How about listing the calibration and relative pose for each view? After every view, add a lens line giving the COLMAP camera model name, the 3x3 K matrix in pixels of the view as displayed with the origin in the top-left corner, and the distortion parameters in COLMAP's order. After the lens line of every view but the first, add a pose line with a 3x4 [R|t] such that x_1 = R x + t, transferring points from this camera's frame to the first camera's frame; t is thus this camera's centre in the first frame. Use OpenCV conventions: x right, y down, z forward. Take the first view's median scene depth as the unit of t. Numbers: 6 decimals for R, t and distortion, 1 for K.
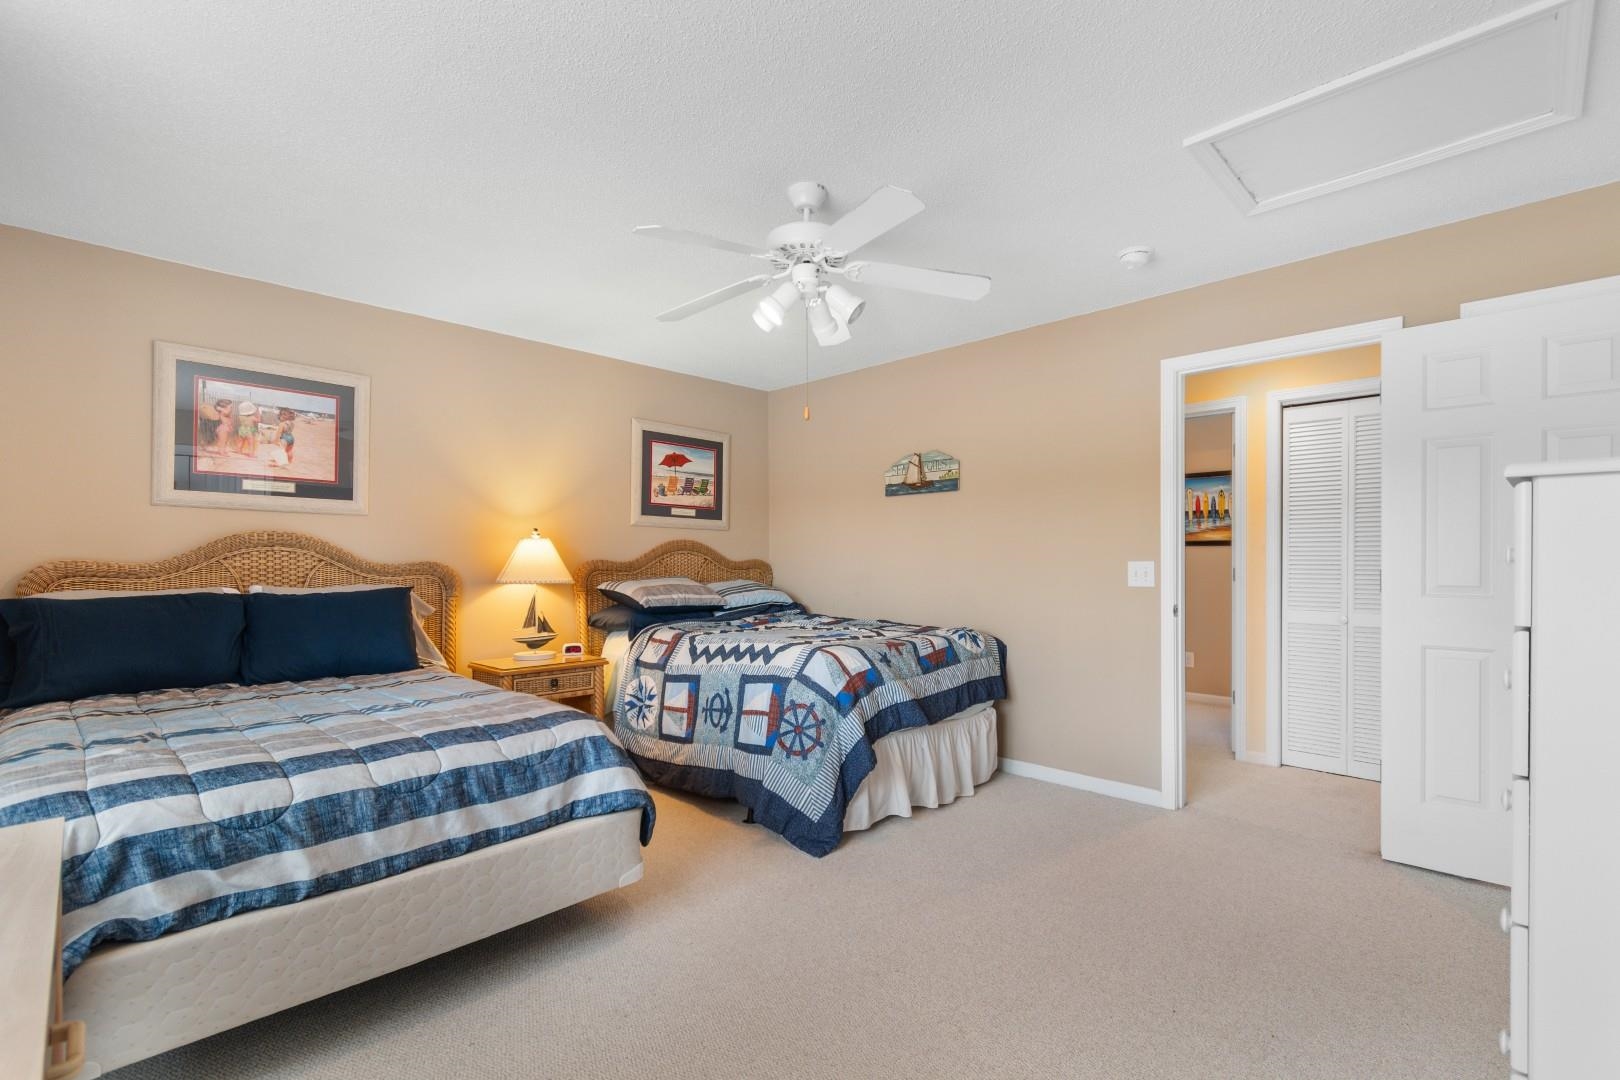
lens RADIAL K [[718.0, 0, 830.2], [0, 718.0, 549.7], [0, 0, 1]] dist [0.001539, -0.000228]
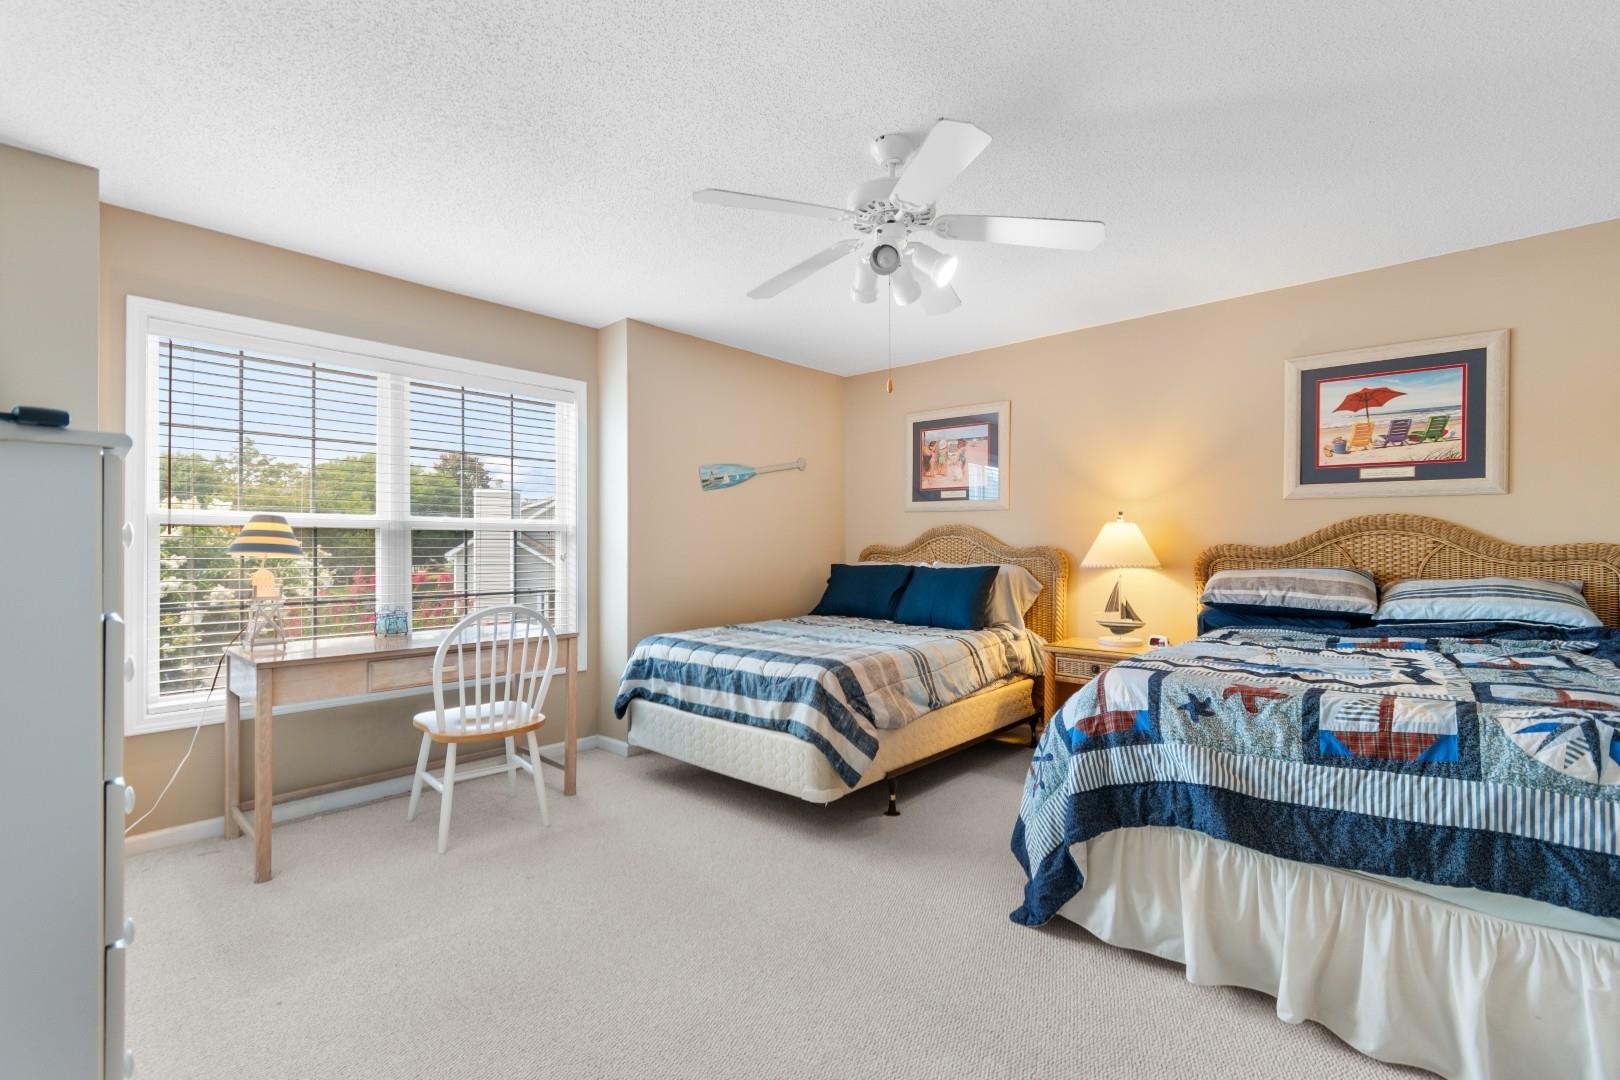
lens RADIAL K [[718.0, 0, 830.2], [0, 718.0, 549.7], [0, 0, 1]] dist [0.001539, -0.000228]
pose [[0.046198, 0.004303, -0.998923, 0.537885], [0.013261, 0.999900, 0.004920, 0.011374], [0.998844, -0.013474, 0.046137, 0.542836]]
